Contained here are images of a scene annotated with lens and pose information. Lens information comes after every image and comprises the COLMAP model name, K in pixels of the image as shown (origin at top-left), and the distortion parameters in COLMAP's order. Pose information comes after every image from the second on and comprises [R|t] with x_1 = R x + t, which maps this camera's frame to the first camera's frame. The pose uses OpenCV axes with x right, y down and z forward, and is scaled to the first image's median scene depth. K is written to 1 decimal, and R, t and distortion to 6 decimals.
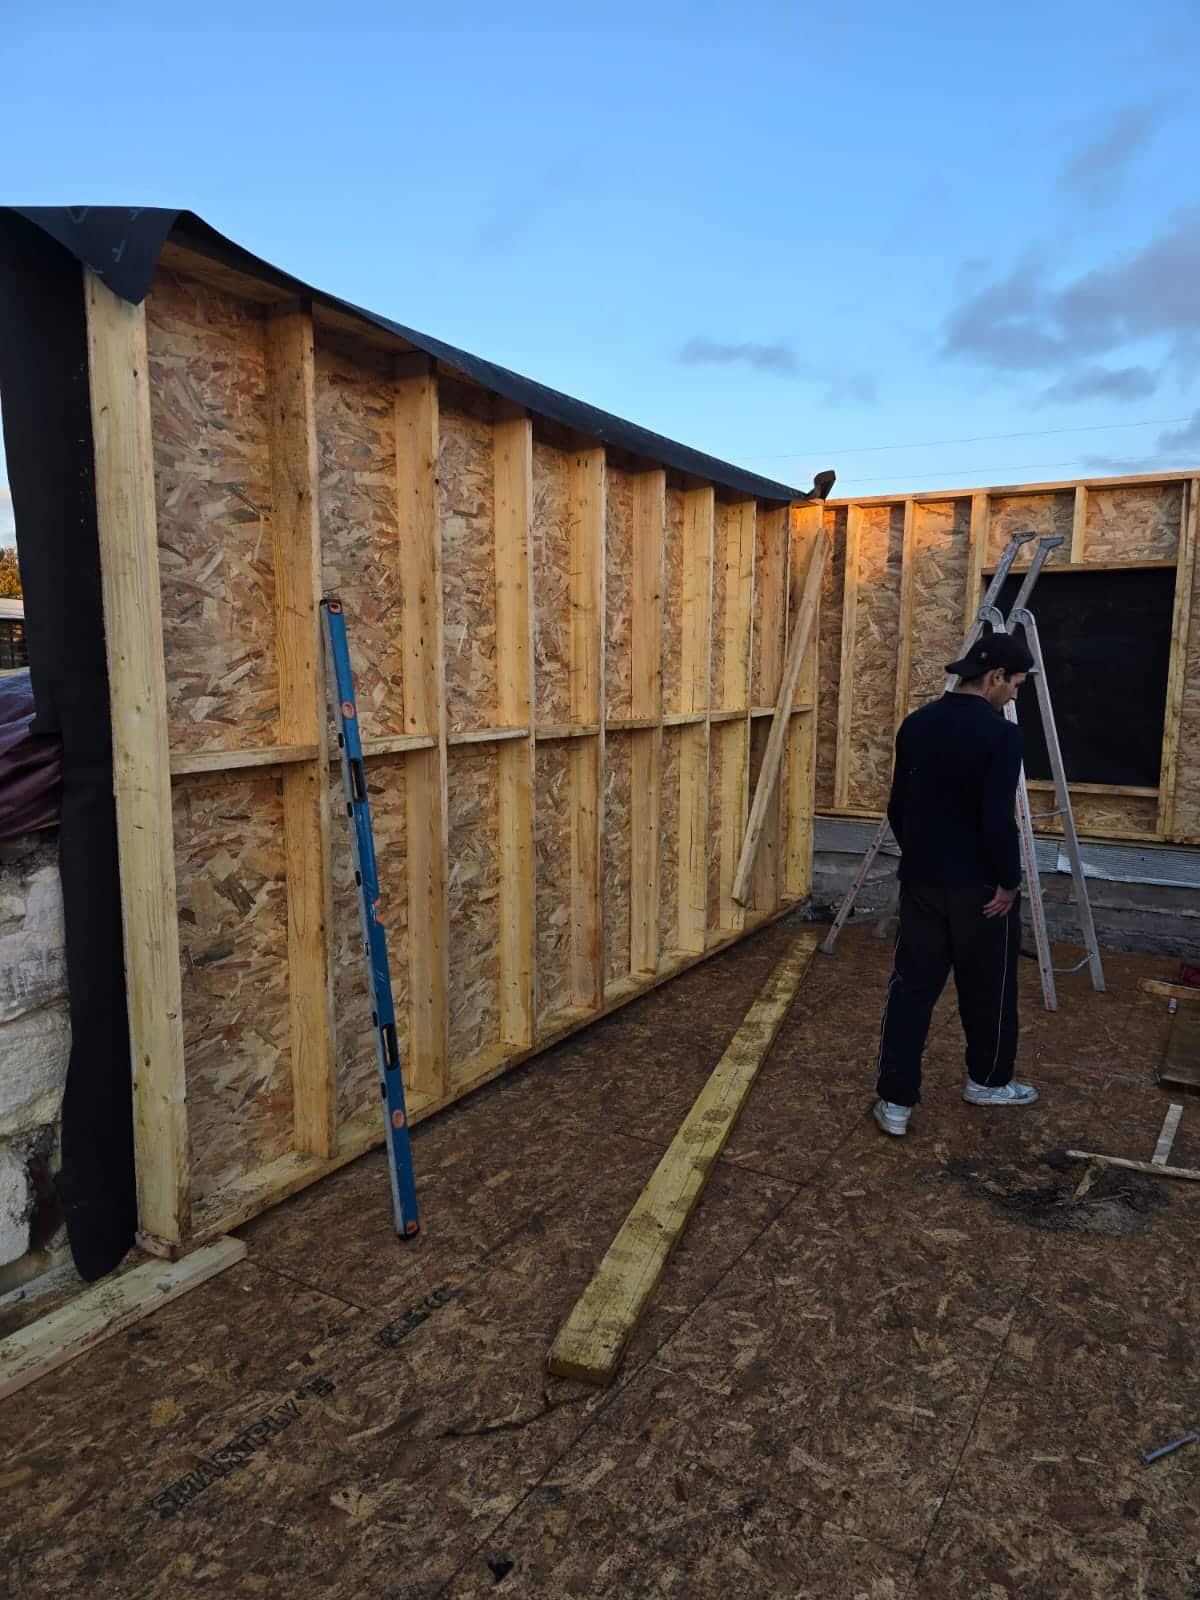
lens RADIAL K [[1058.2, 0, 605.8], [0, 1058.2, 809.7], [0, 0, 1]] dist [0.064750, -0.061443]
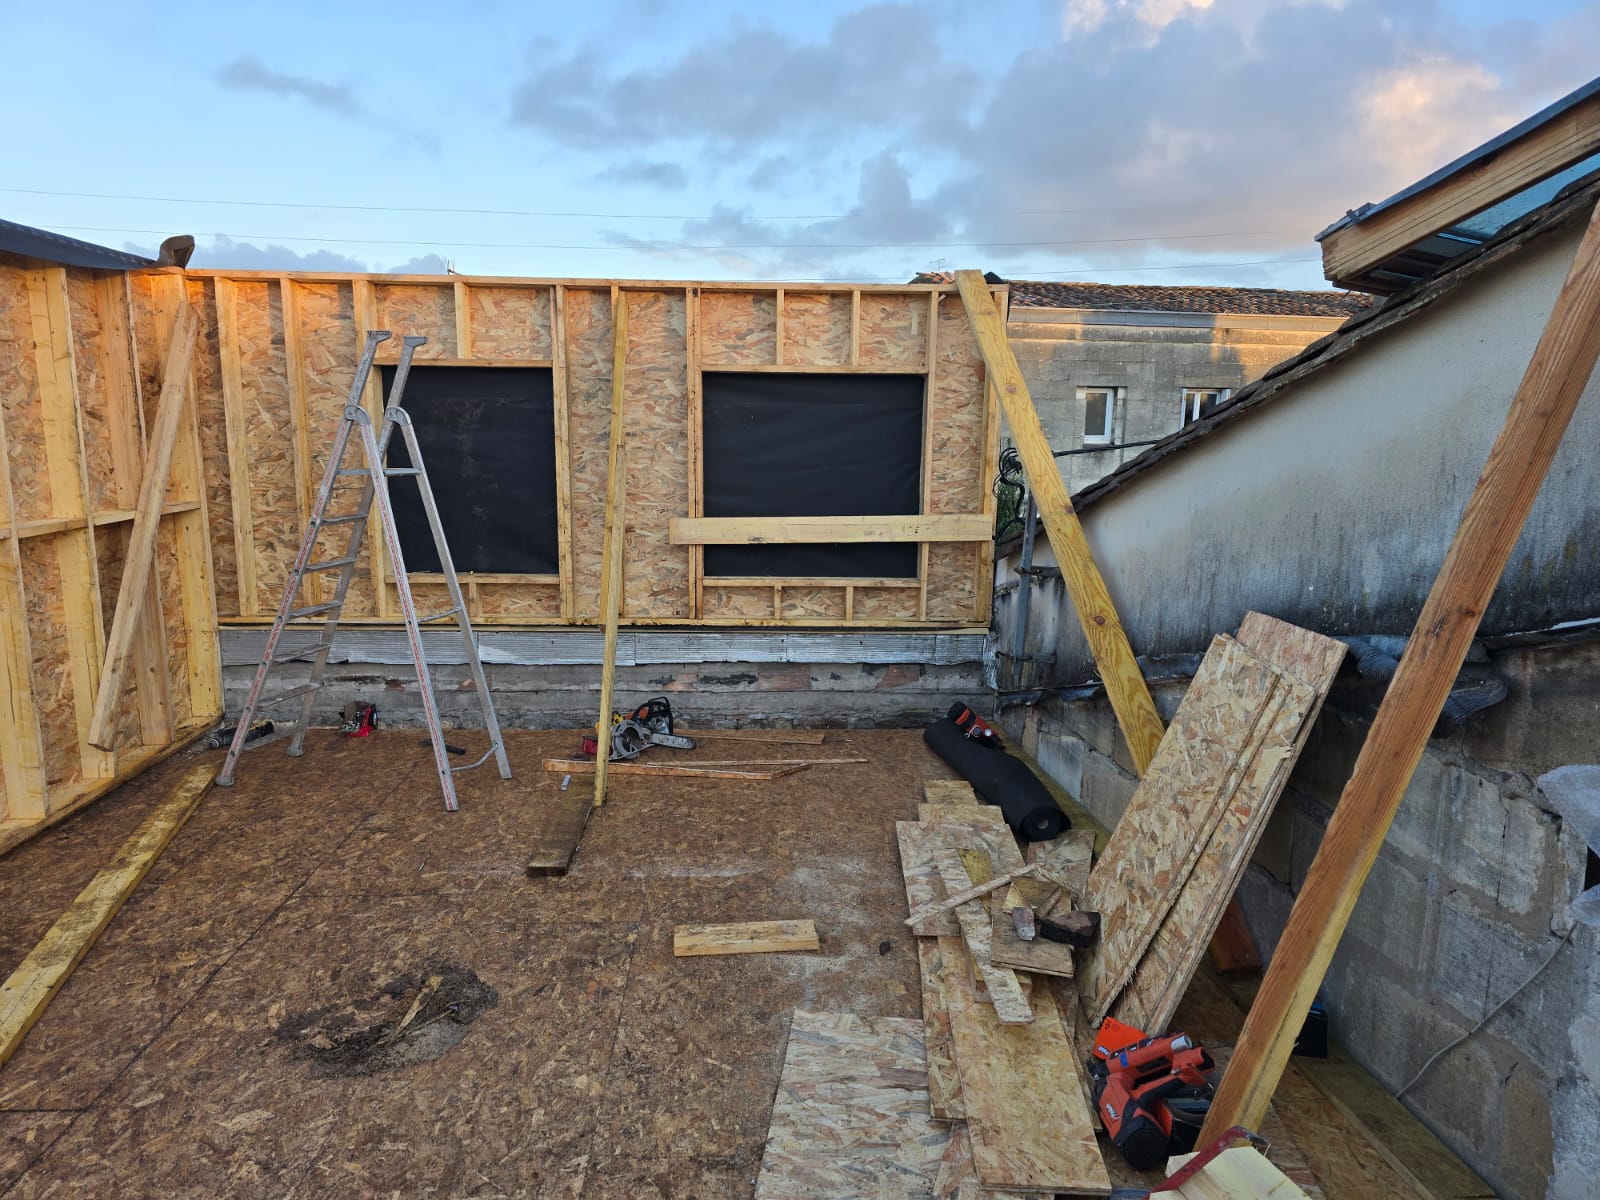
lens RADIAL K [[1058.2, 0, 792.0], [0, 1058.2, 611.9], [0, 0, 1]] dist [0.064750, -0.061443]
pose [[0.830809, -0.094043, 0.548555, 0.173344], [0.071631, 0.995491, 0.062175, -0.046512], [-0.551929, -0.012362, 0.833800, -0.021840]]
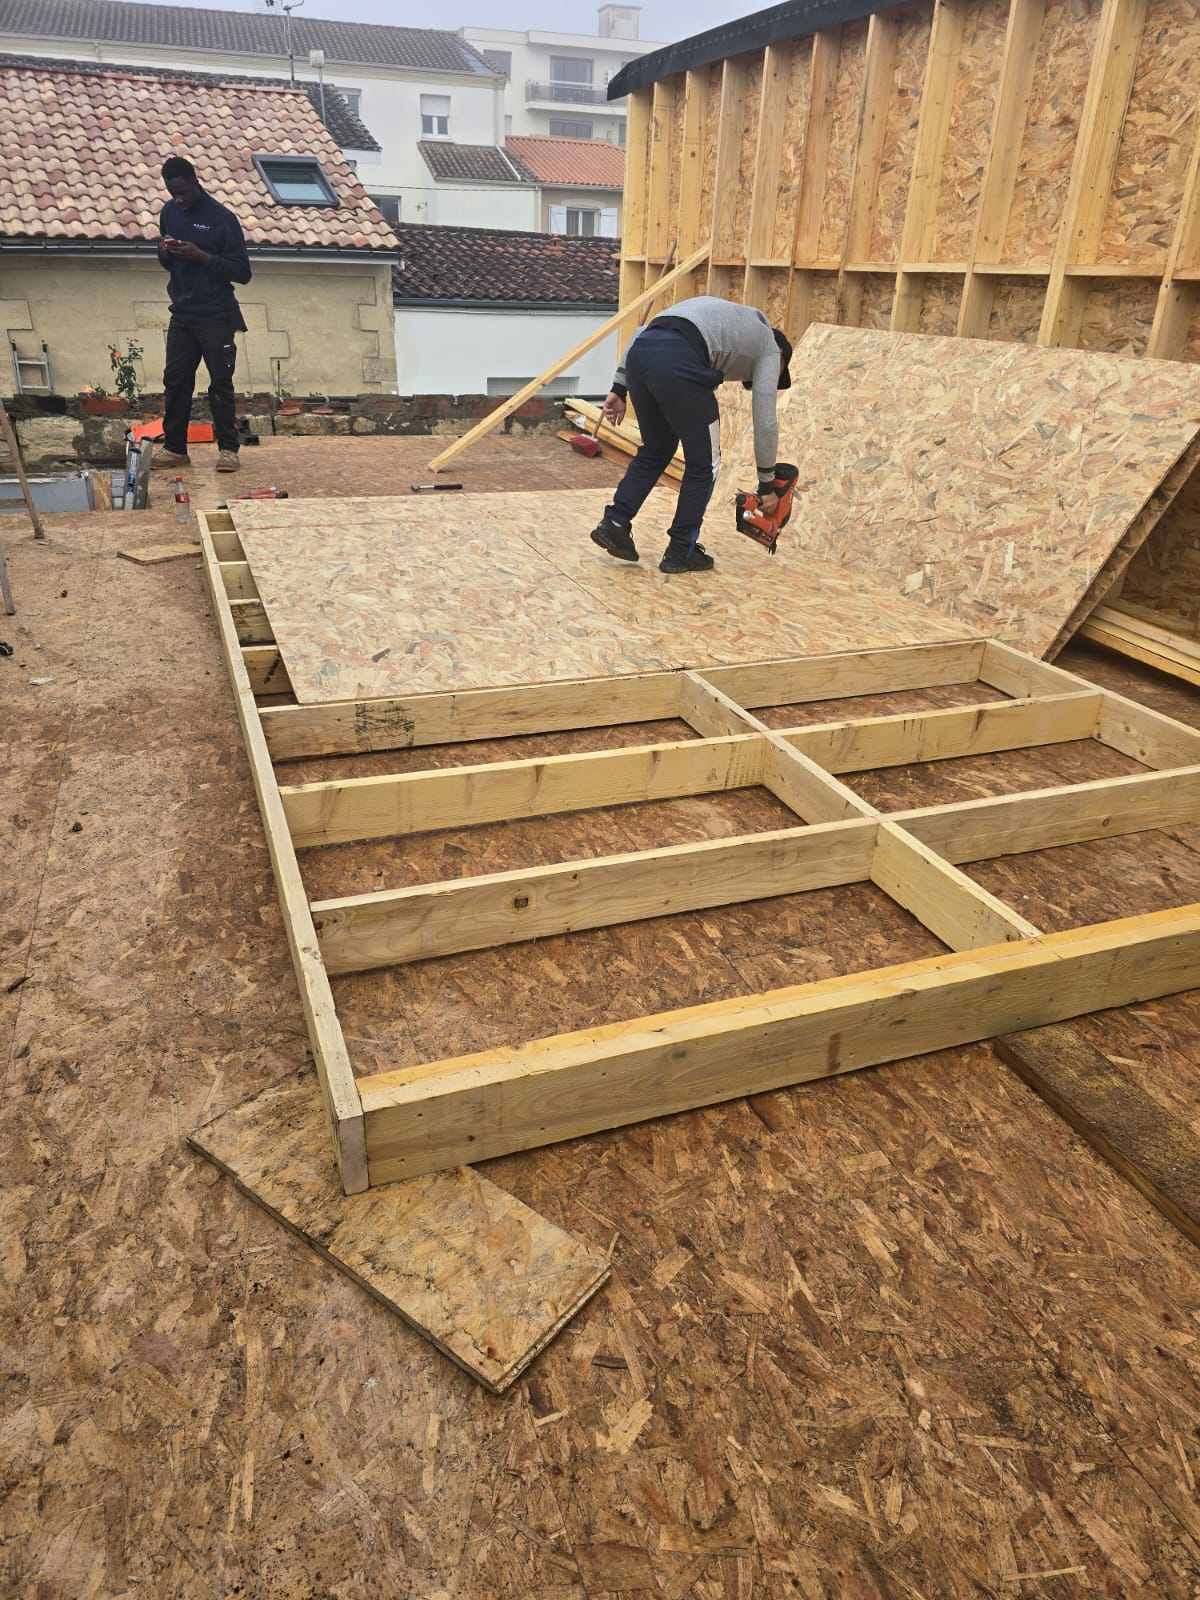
lens RADIAL K [[1058.2, 0, 598.6], [0, 1058.2, 799.1], [0, 0, 1]] dist [0.064750, -0.061443]
pose [[-0.622706, 0.327466, -0.710636, 0.938976], [-0.137239, 0.848424, 0.511217, -0.060548], [0.770326, 0.415865, -0.483378, 0.996292]]
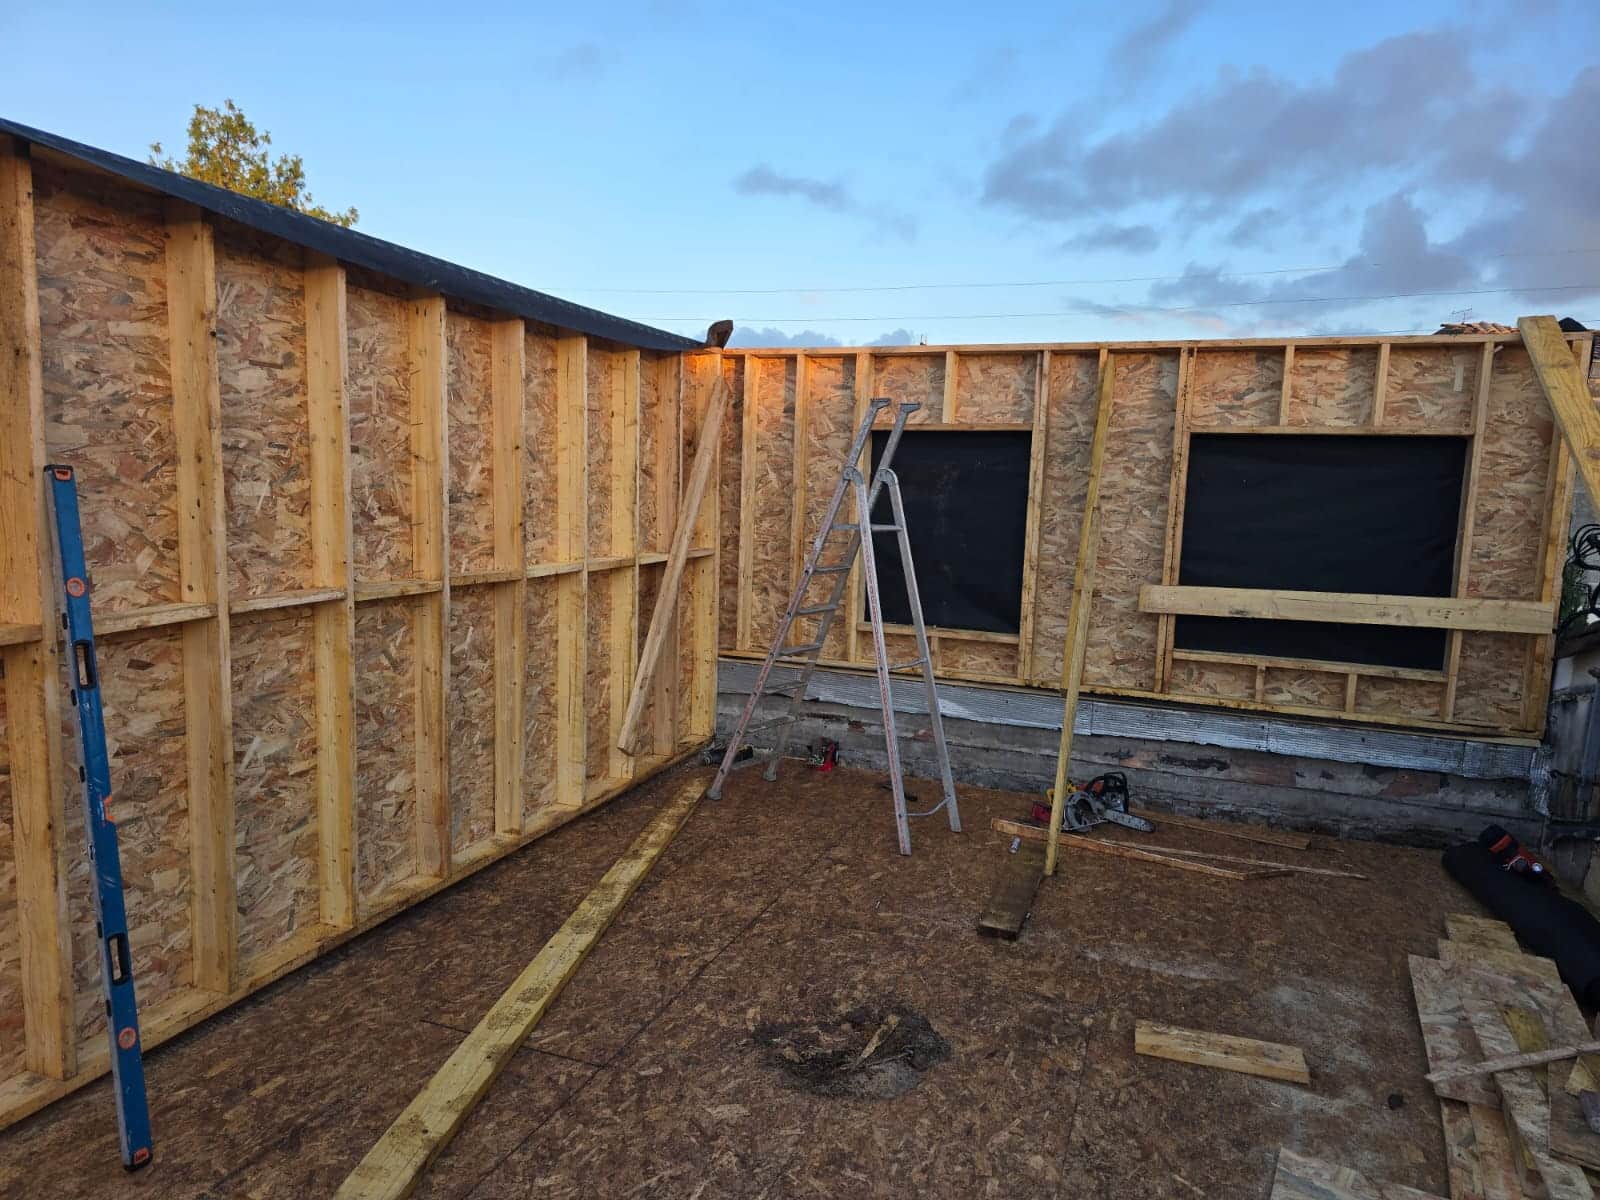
lens RADIAL K [[1058.2, 0, 788.0], [0, 1058.2, 607.8], [0, 0, 1]] dist [0.064750, -0.061443]
pose [[0.984104, 0.003303, 0.177565, 0.138852], [-0.000721, 0.999893, -0.014606, -0.045630], [-0.177594, 0.014246, 0.984001, -0.007142]]
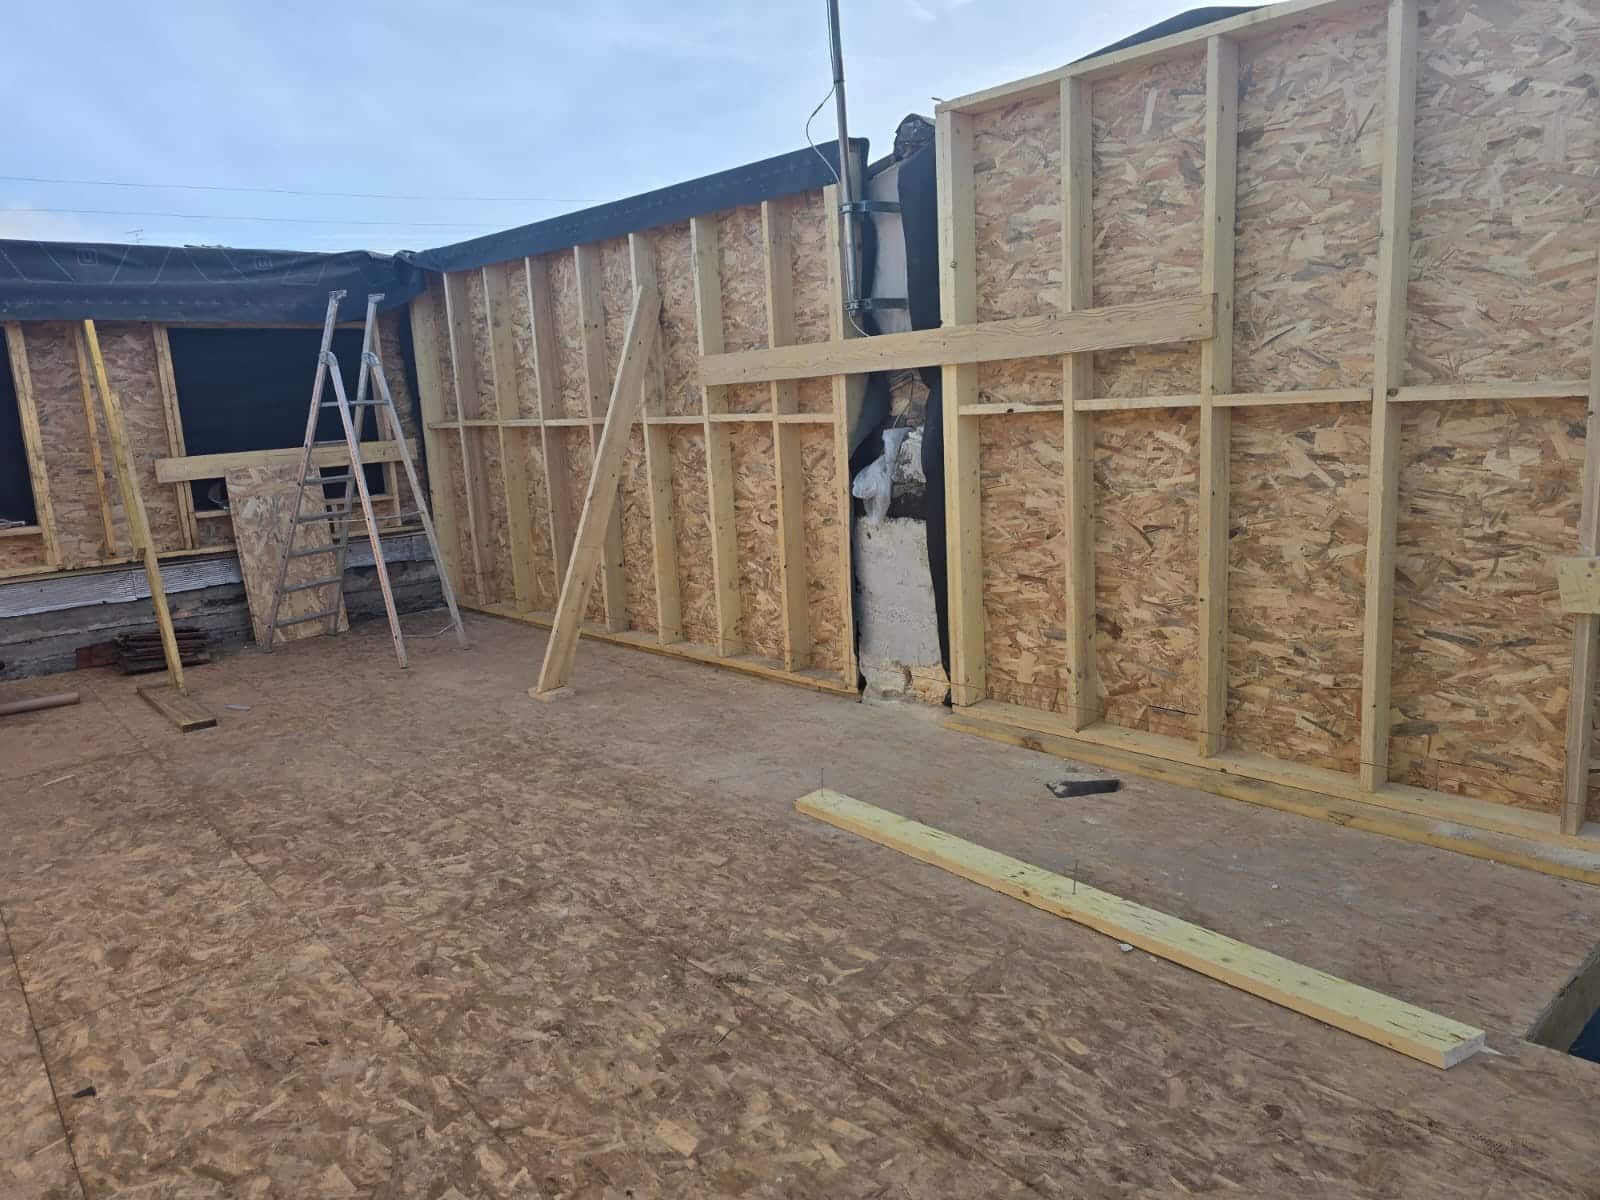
lens RADIAL K [[1058.2, 0, 790.3], [0, 1058.2, 578.7], [0, 0, 1]] dist [0.064750, -0.061443]
pose [[0.311210, -0.186308, 0.931900, -0.415526], [0.180051, 0.974394, 0.134675, 0.034340], [-0.933129, 0.125877, 0.336786, -0.138419]]
